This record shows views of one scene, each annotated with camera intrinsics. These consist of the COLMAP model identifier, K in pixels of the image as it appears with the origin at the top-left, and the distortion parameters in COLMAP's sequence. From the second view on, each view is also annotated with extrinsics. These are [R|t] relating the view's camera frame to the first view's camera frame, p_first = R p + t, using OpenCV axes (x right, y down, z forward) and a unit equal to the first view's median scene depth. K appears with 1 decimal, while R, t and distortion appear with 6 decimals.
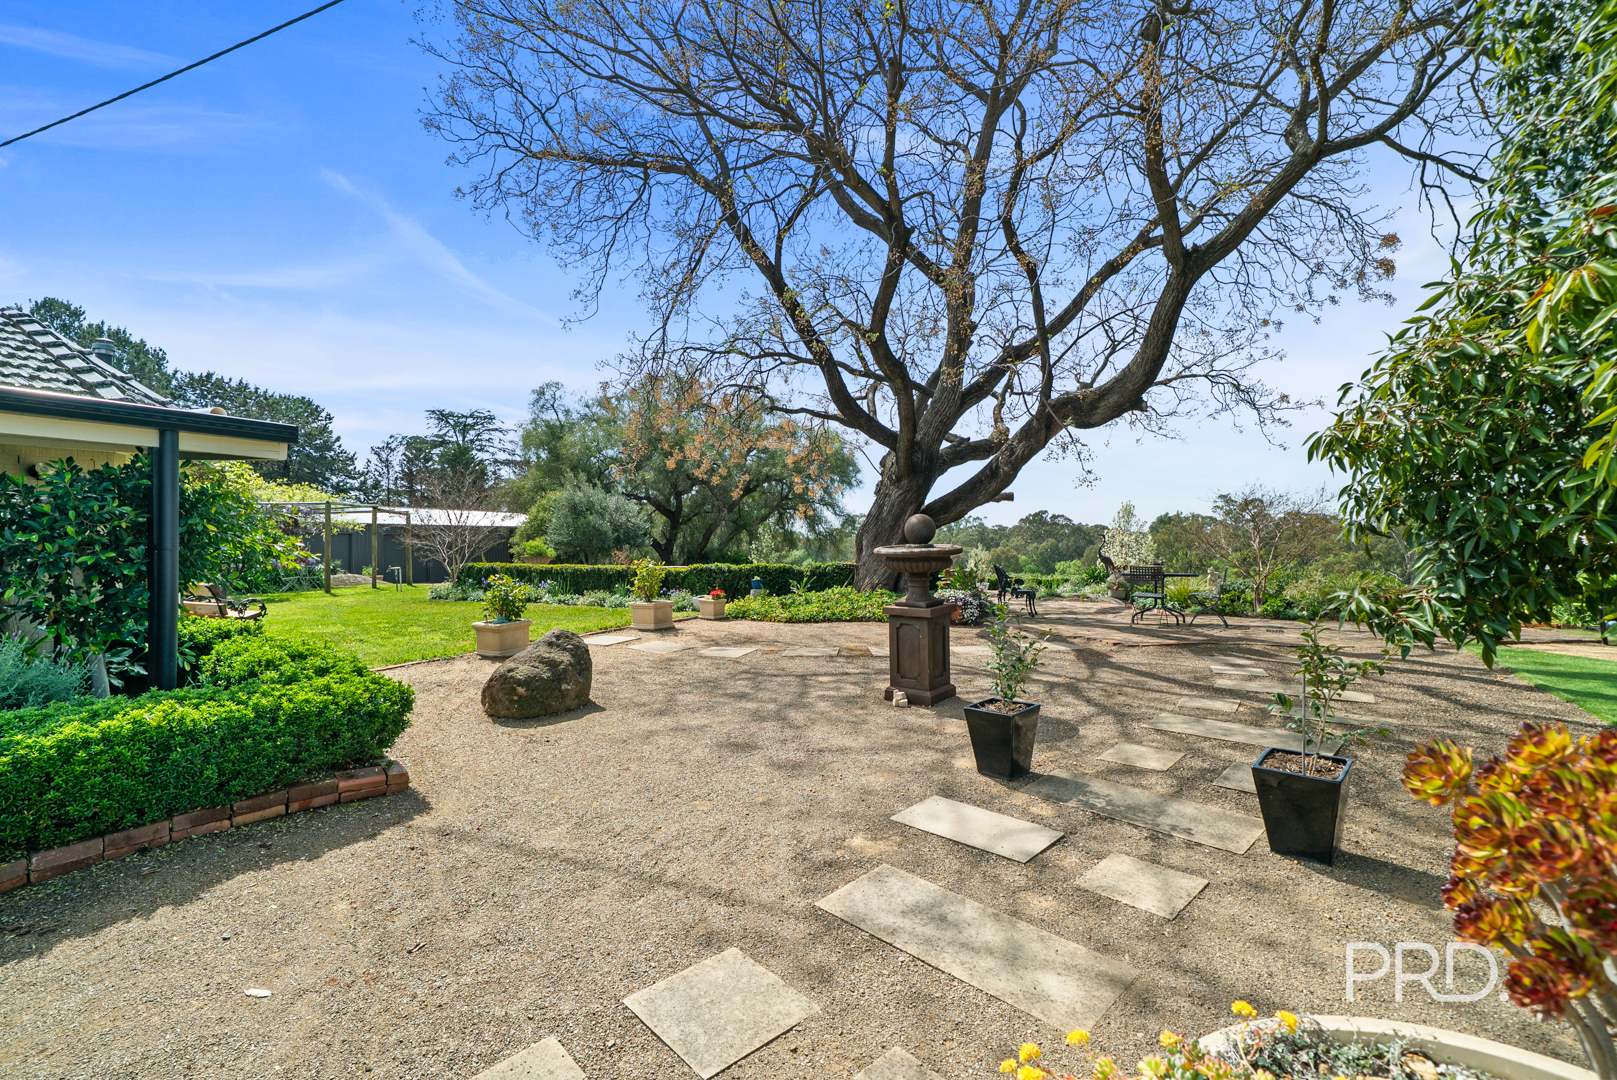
lens RADIAL K [[751.9, 0, 808.5], [0, 751.9, 540.0], [0, 0, 1]] dist [-0.002748, -0.000407]
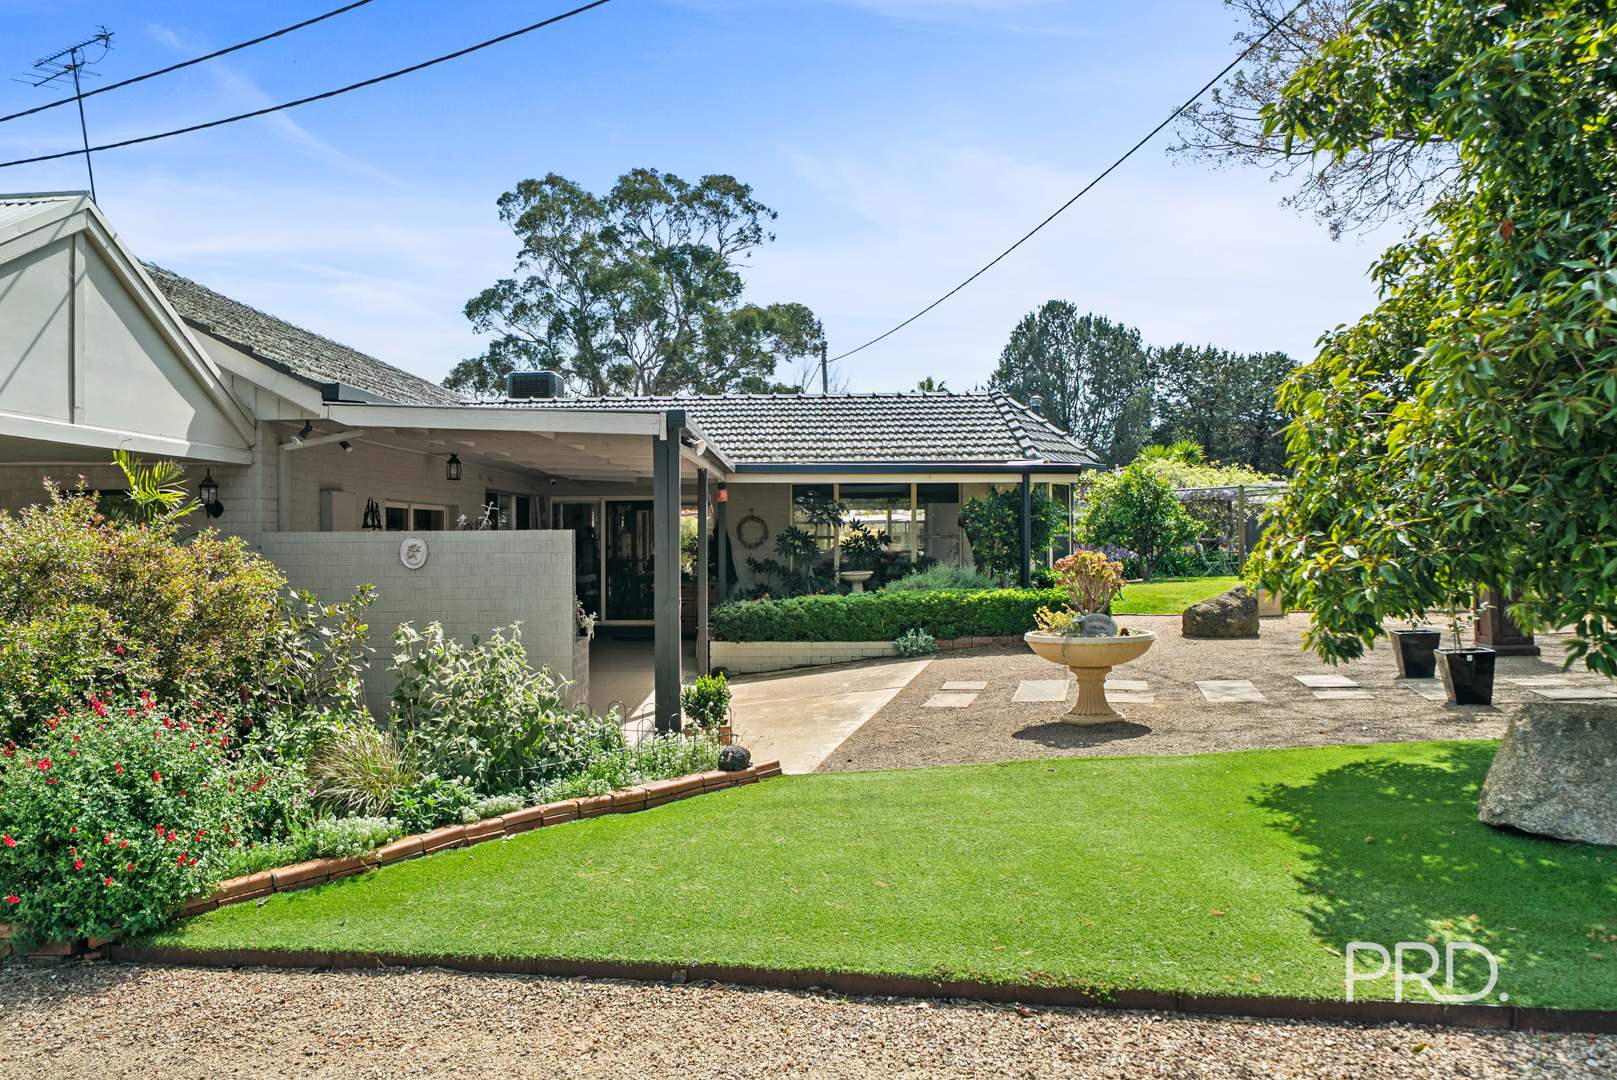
lens RADIAL K [[1081.3, 0, 702.8], [0, 1081.3, 537.6], [0, 0, 1]] dist [-0.023324, -0.000391]
pose [[0.433283, 0.003522, -0.901251, 0.169068], [0.009834, 0.999914, 0.008636, -0.000219], [0.901204, -0.012605, 0.433211, -0.129550]]
